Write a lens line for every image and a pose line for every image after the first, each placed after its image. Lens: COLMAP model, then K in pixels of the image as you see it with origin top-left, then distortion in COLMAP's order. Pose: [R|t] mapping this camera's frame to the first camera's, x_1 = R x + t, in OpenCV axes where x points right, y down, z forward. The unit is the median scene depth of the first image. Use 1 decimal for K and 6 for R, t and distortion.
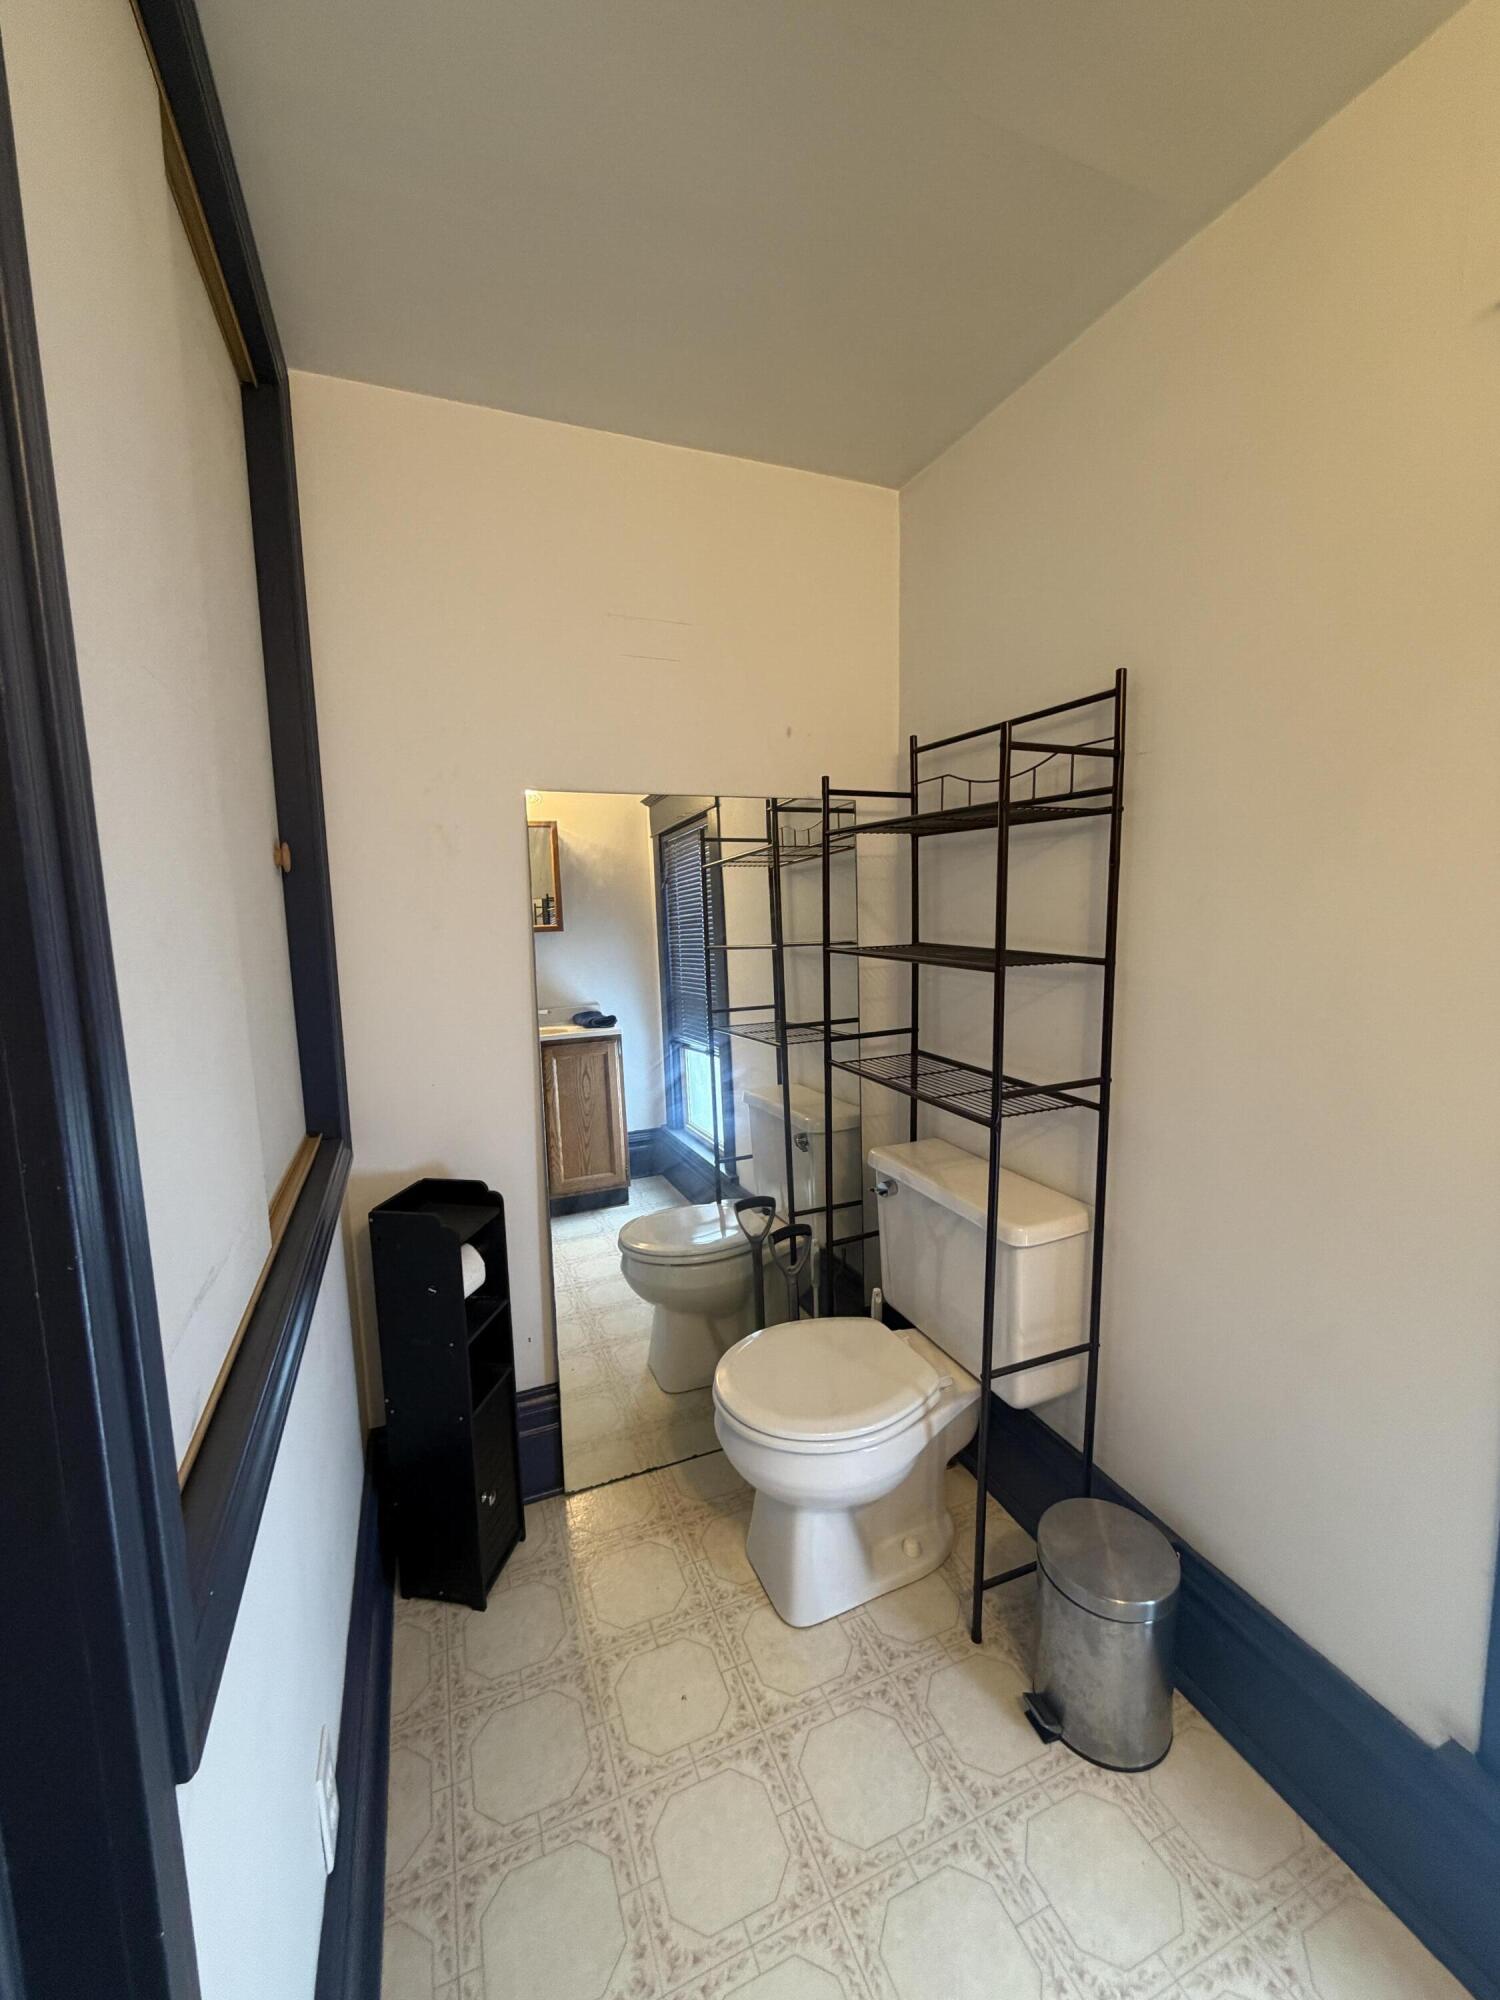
lens RADIAL K [[801.2, 0, 745.0], [0, 801.2, 992.2], [0, 0, 1]] dist [0.002224, 0.000507]
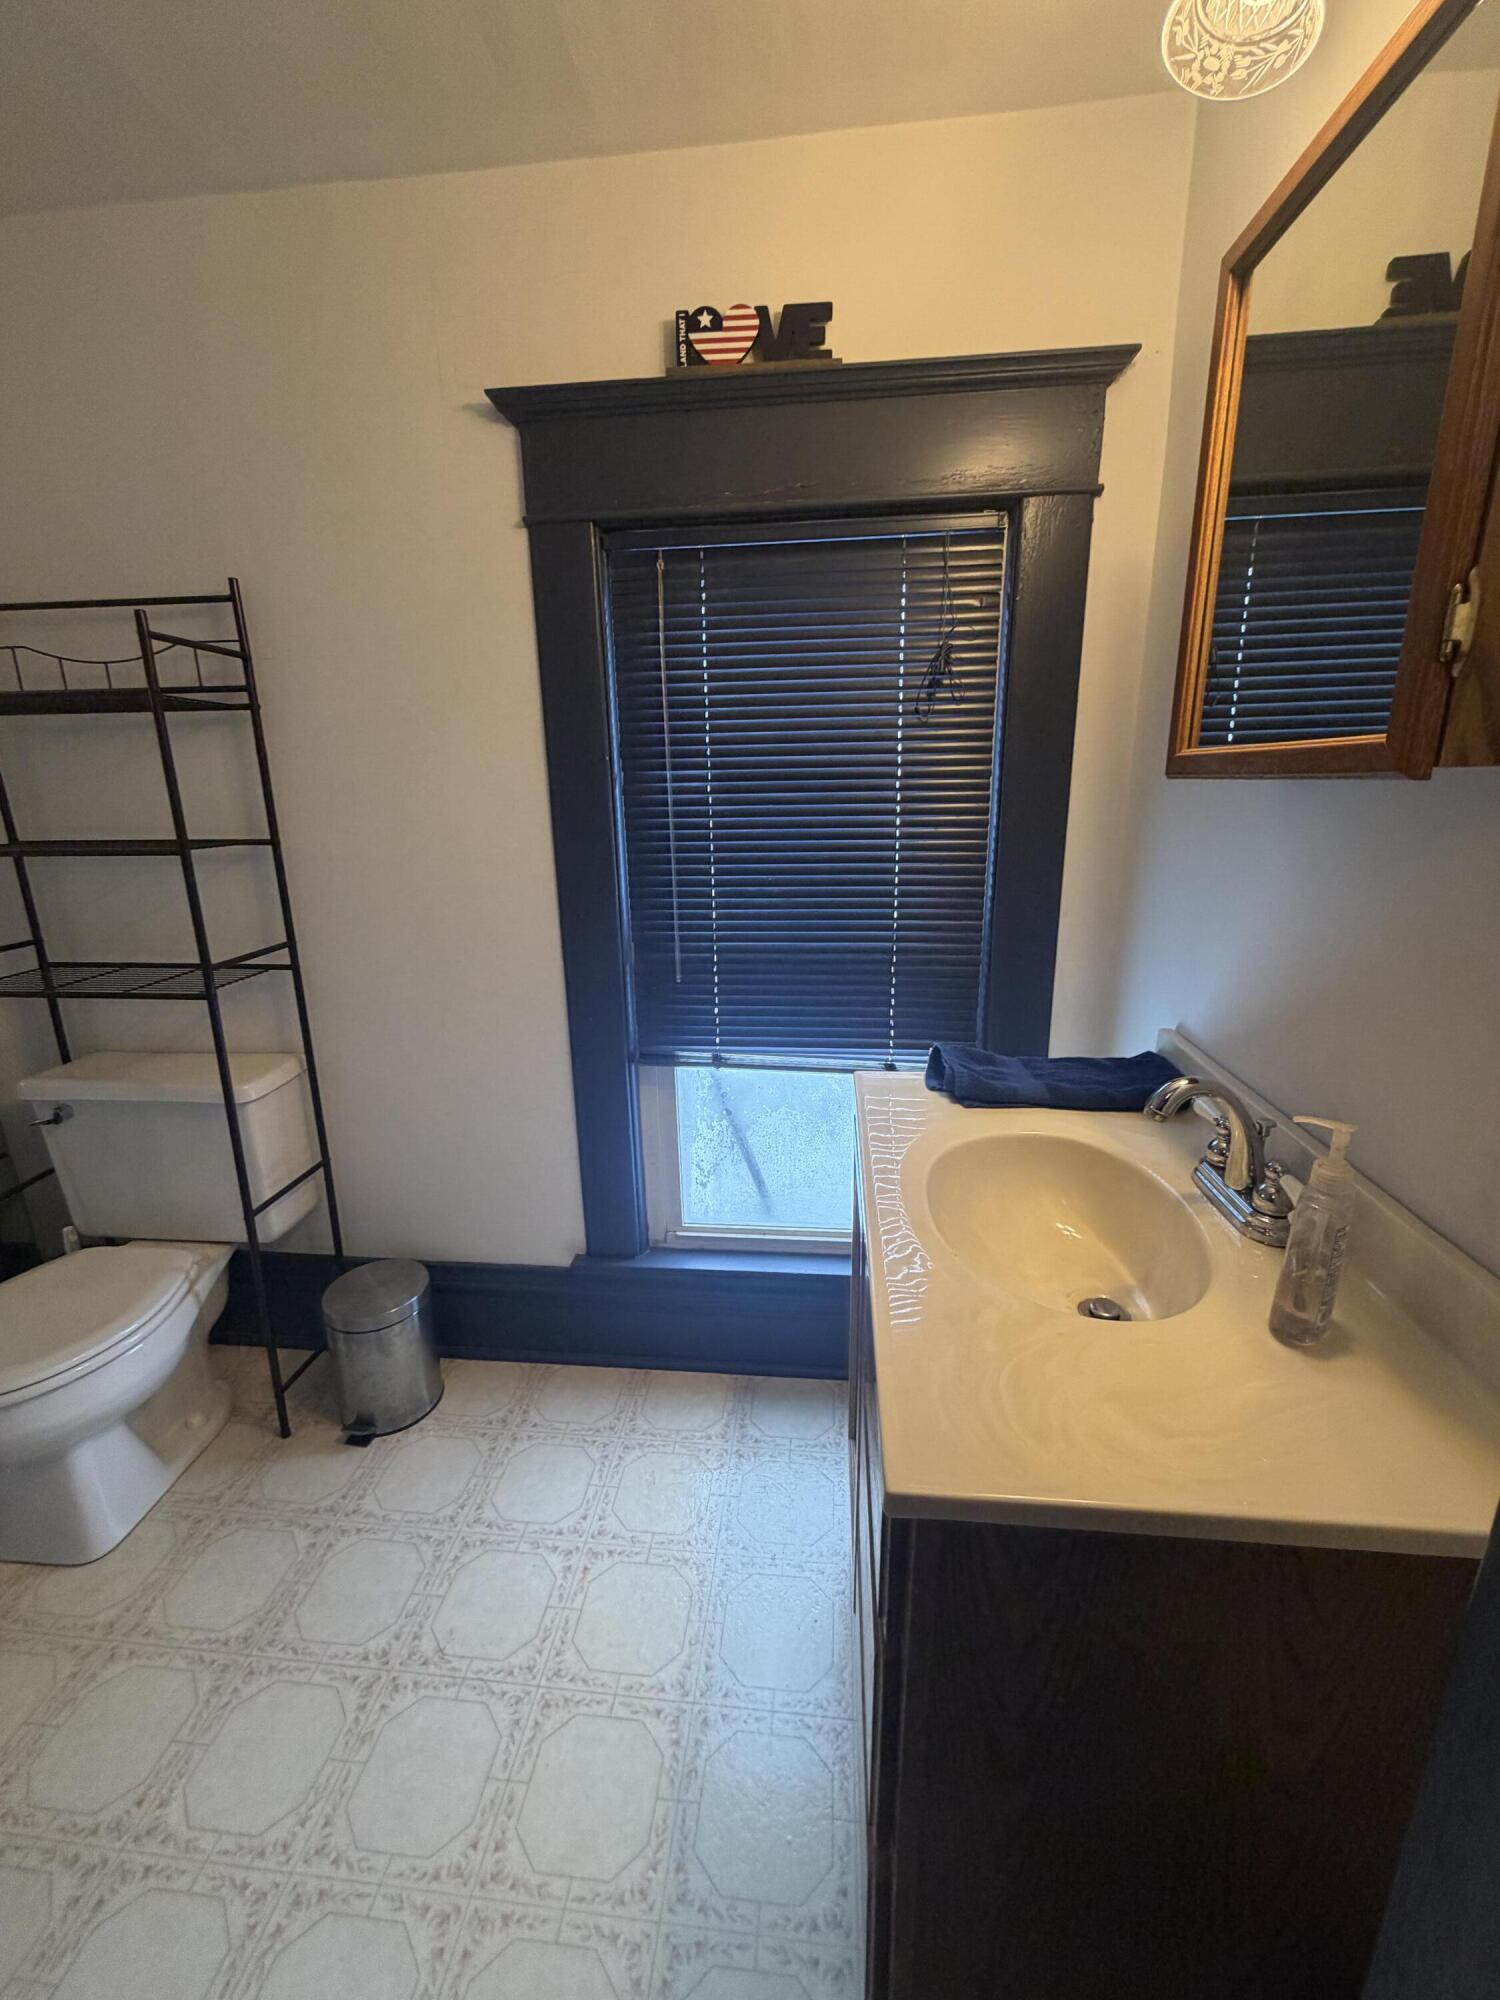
lens RADIAL K [[801.2, 0, 745.3], [0, 801.2, 997.9], [0, 0, 1]] dist [0.002224, 0.000507]
pose [[0.467489, -0.210376, 0.858601, -0.266271], [0.113454, 0.977516, 0.177740, 0.052587], [-0.876688, 0.014320, 0.480846, -0.155035]]
